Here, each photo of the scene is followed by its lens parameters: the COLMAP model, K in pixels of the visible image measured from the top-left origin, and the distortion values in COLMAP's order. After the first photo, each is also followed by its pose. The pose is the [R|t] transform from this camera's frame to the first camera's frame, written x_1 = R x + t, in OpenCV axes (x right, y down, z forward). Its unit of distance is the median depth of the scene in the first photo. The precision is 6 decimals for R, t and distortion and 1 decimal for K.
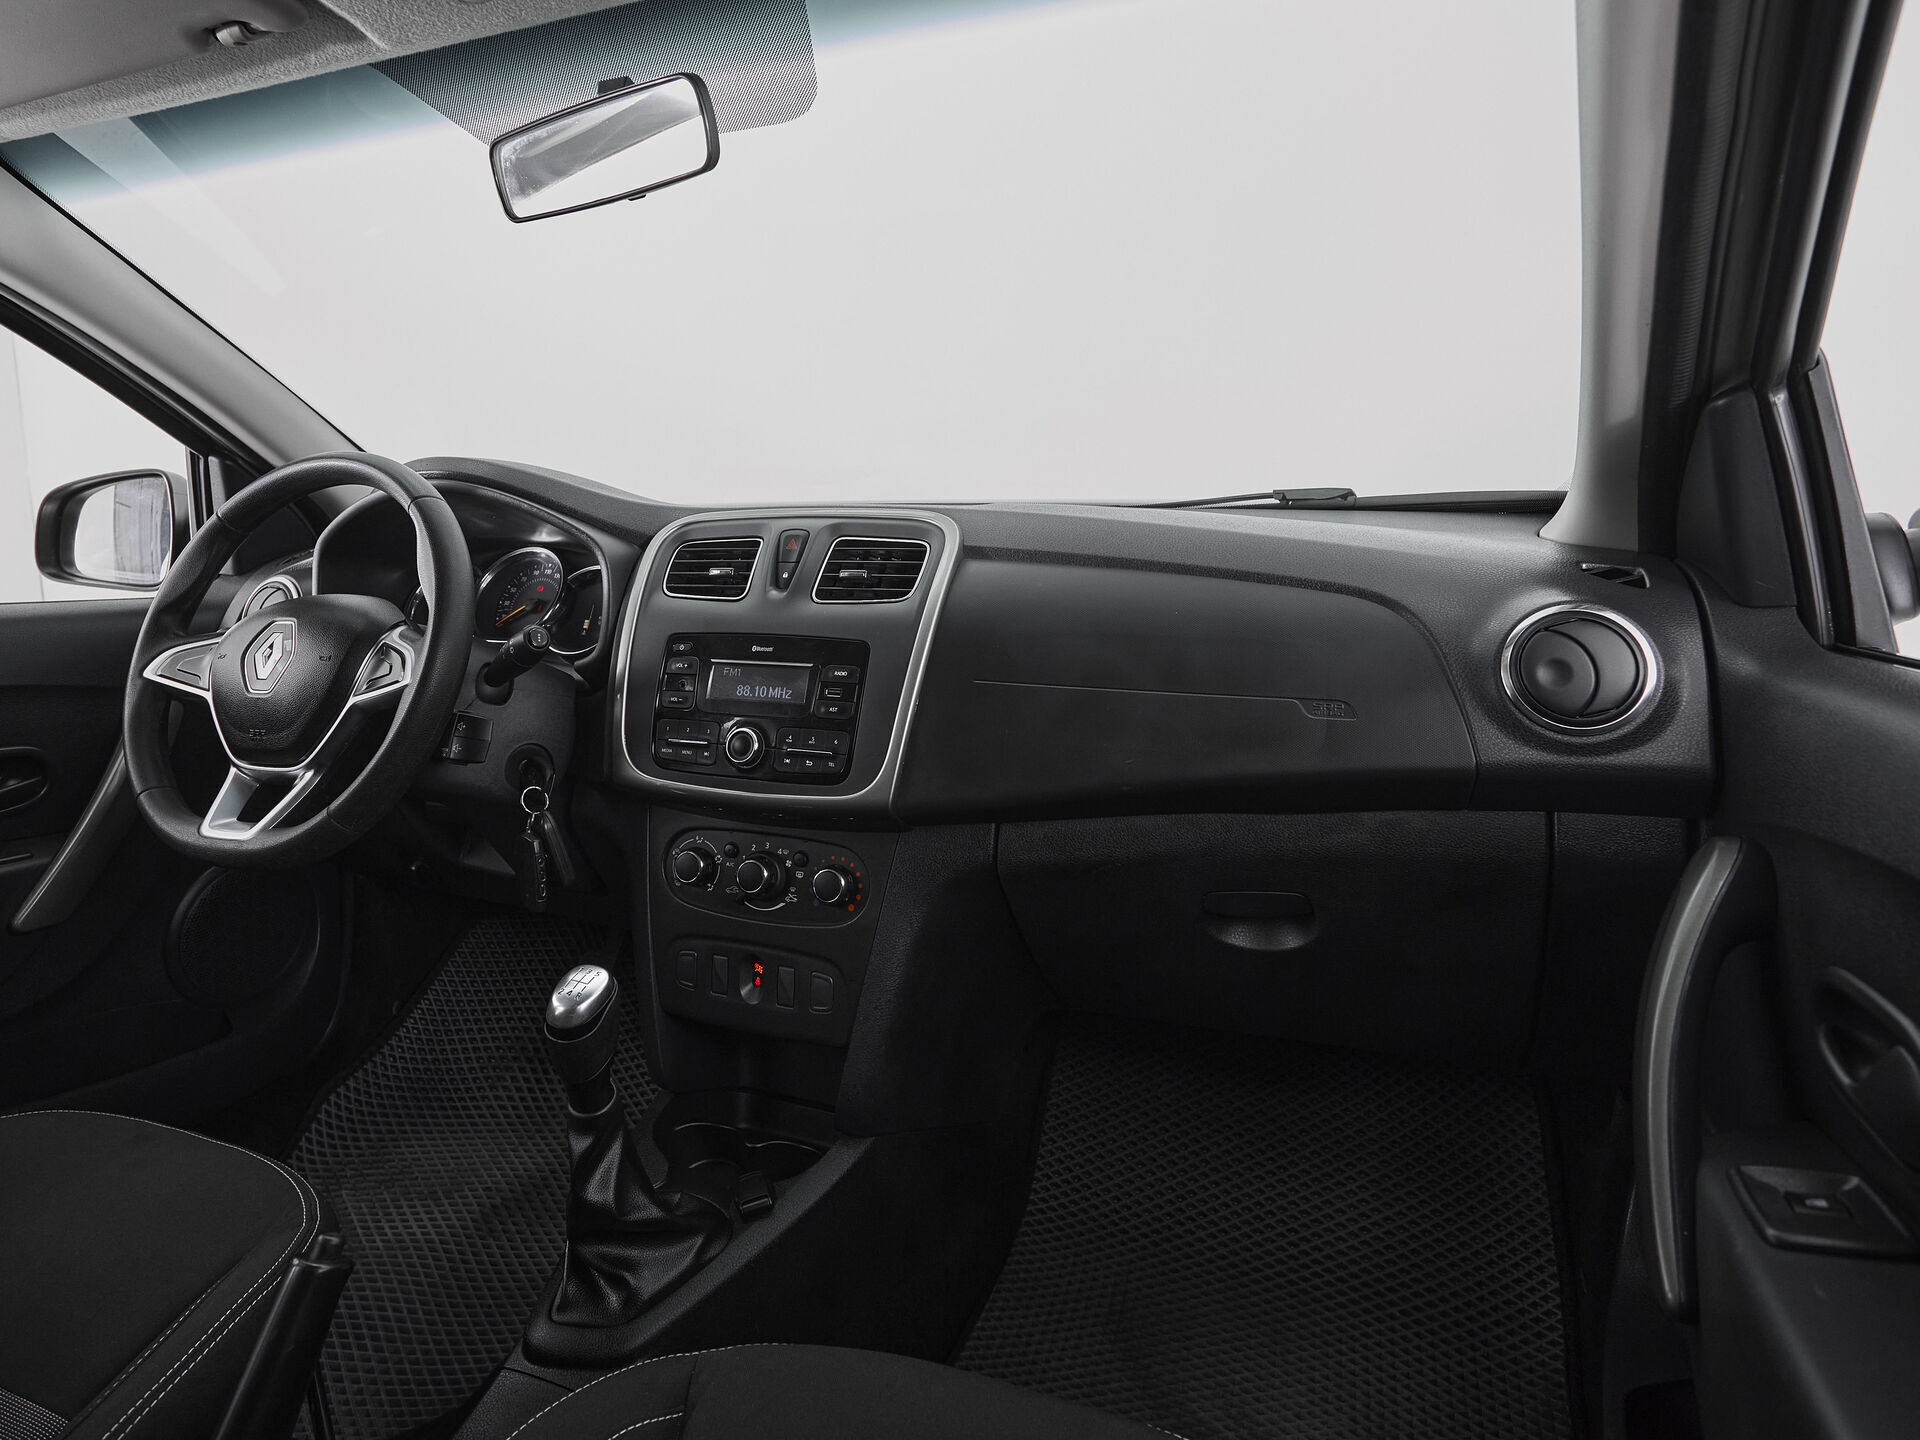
lens RADIAL K [[1198.1, 0, 888.7], [0, 1198.1, 631.6], [0, 0, 1]] dist [-0.009388, 0.000196]
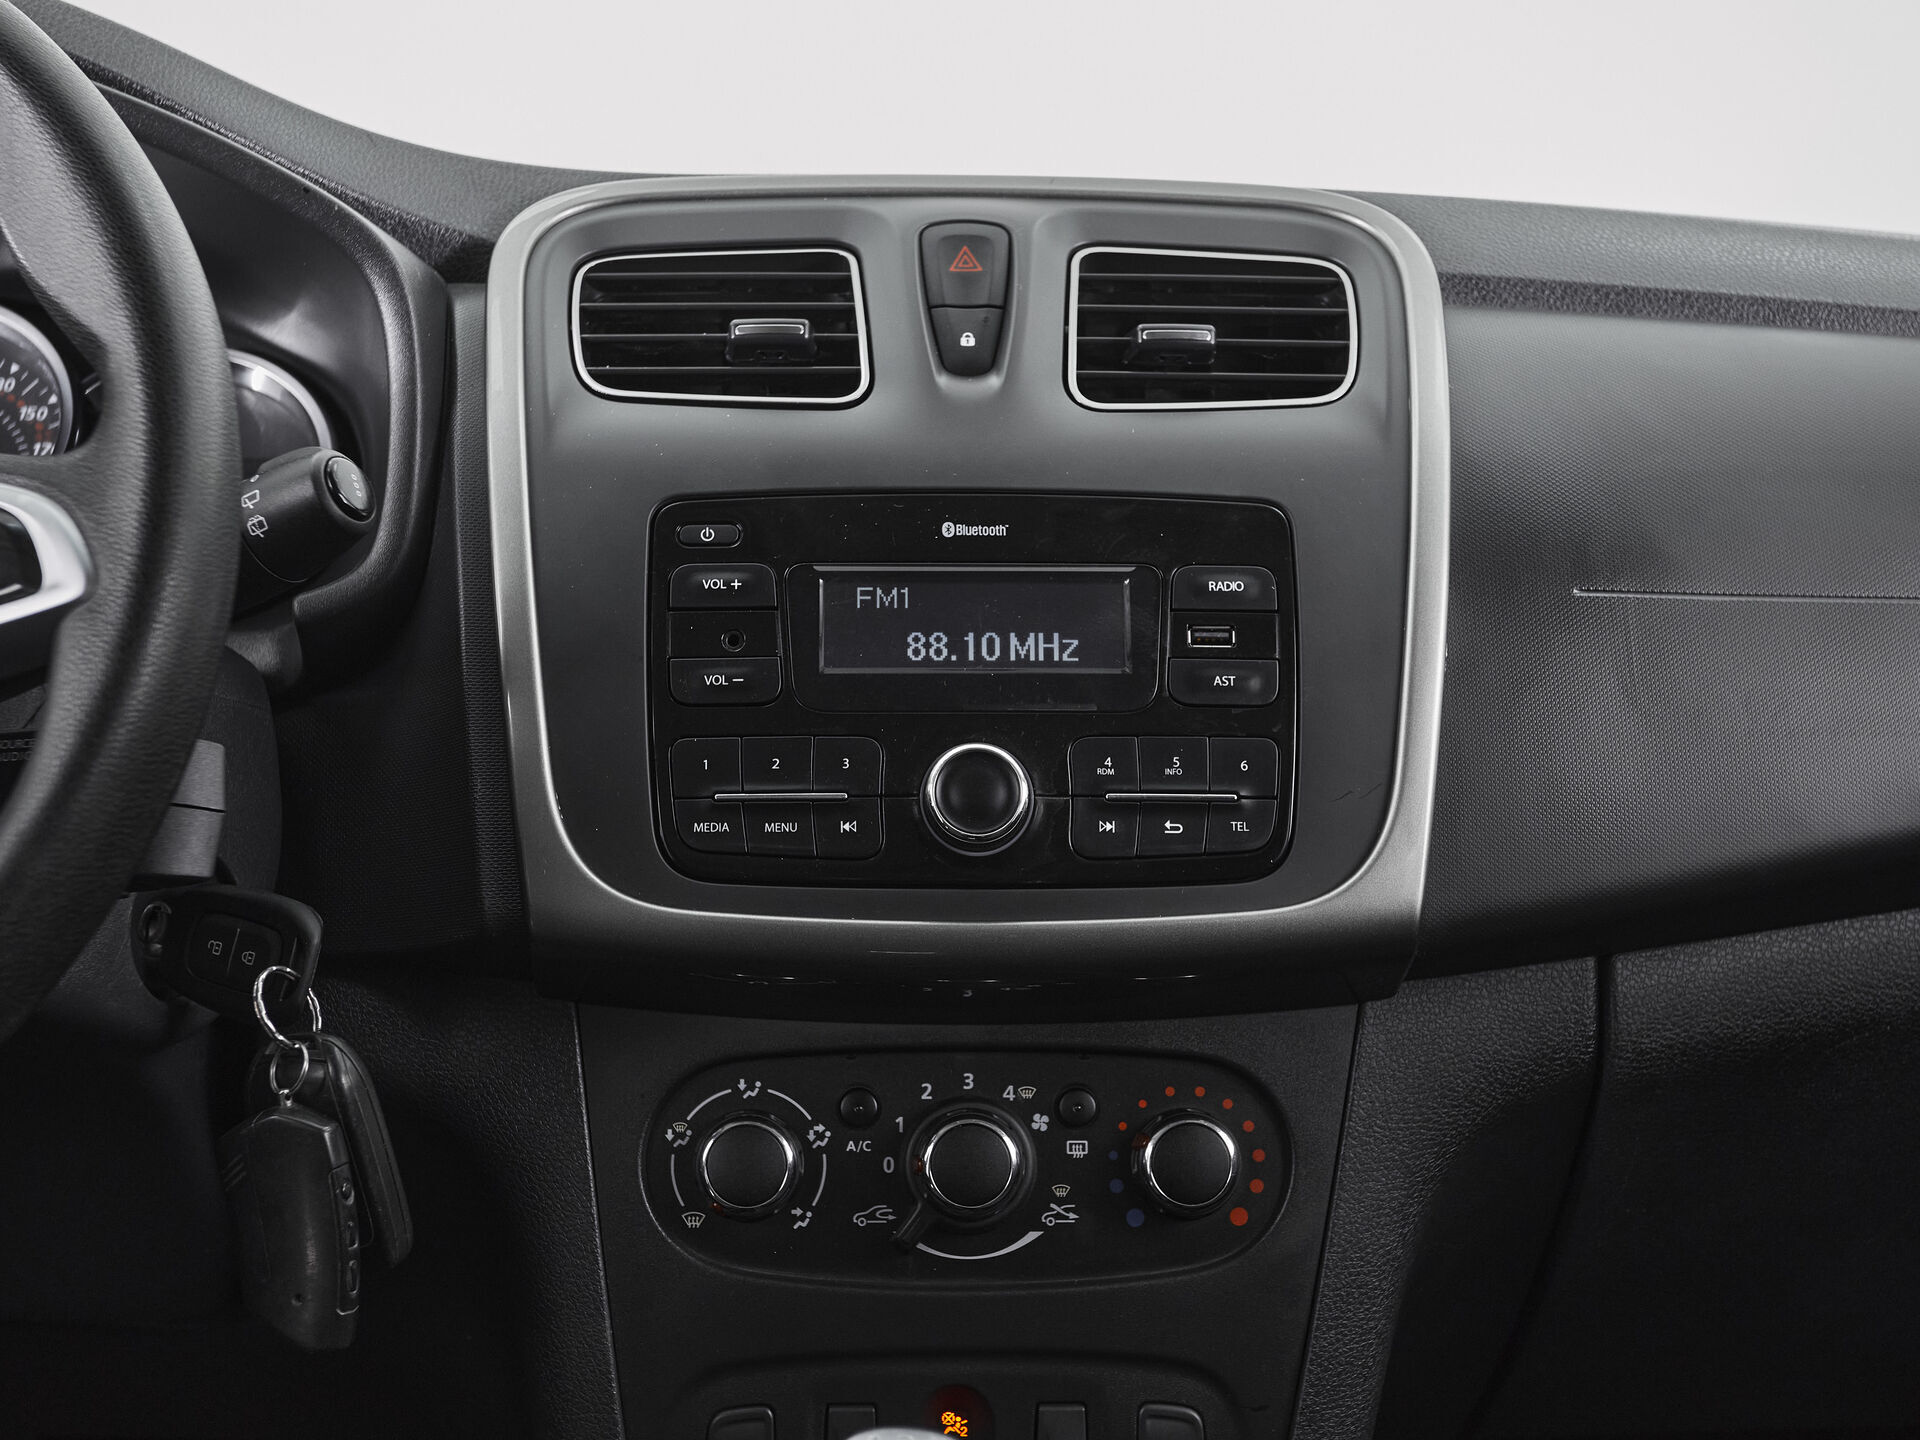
lens RADIAL K [[2544.8, 0, 952.8], [0, 2544.8, 754.8], [0, 0, 1]] dist [0.019673, 0.000000]
pose [[0.892192, -0.026101, 0.450901, -0.456656], [0.031045, 0.999512, -0.003569, 0.084302], [-0.450587, 0.017182, 0.892567, 0.320688]]
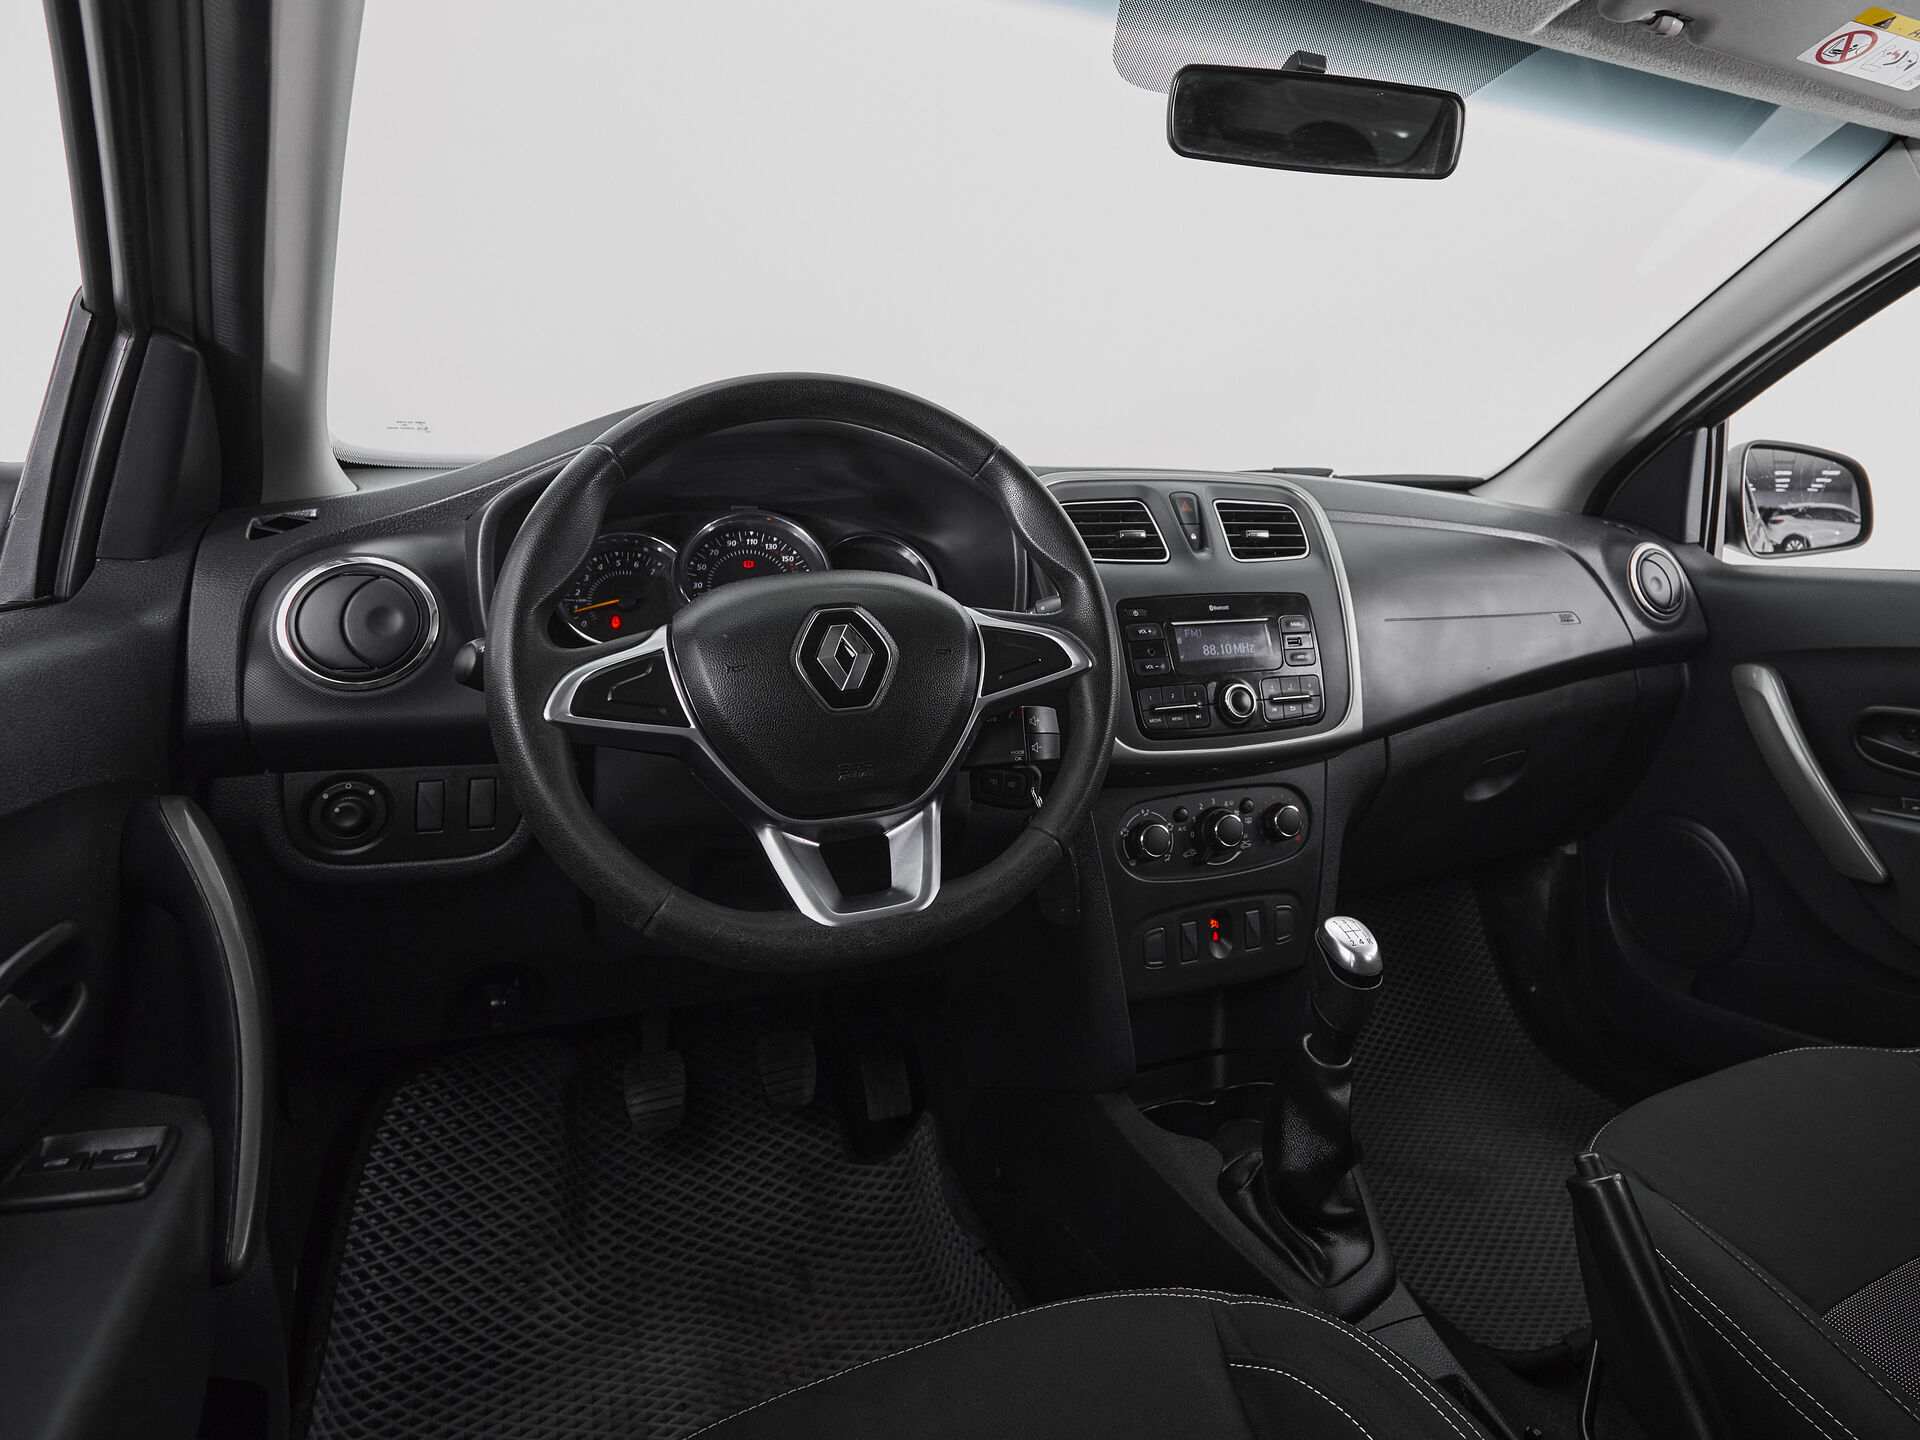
lens RADIAL K [[1213.5, 0, 1169.2], [0, 1213.5, 574.7], [0, 0, 1]] dist [-0.011245, 0.001313]
pose [[0.589092, -0.035479, 0.807286, -0.966174], [0.063190, 0.997999, -0.002251, -0.014057], [-0.805591, 0.052338, 0.590155, 0.418092]]
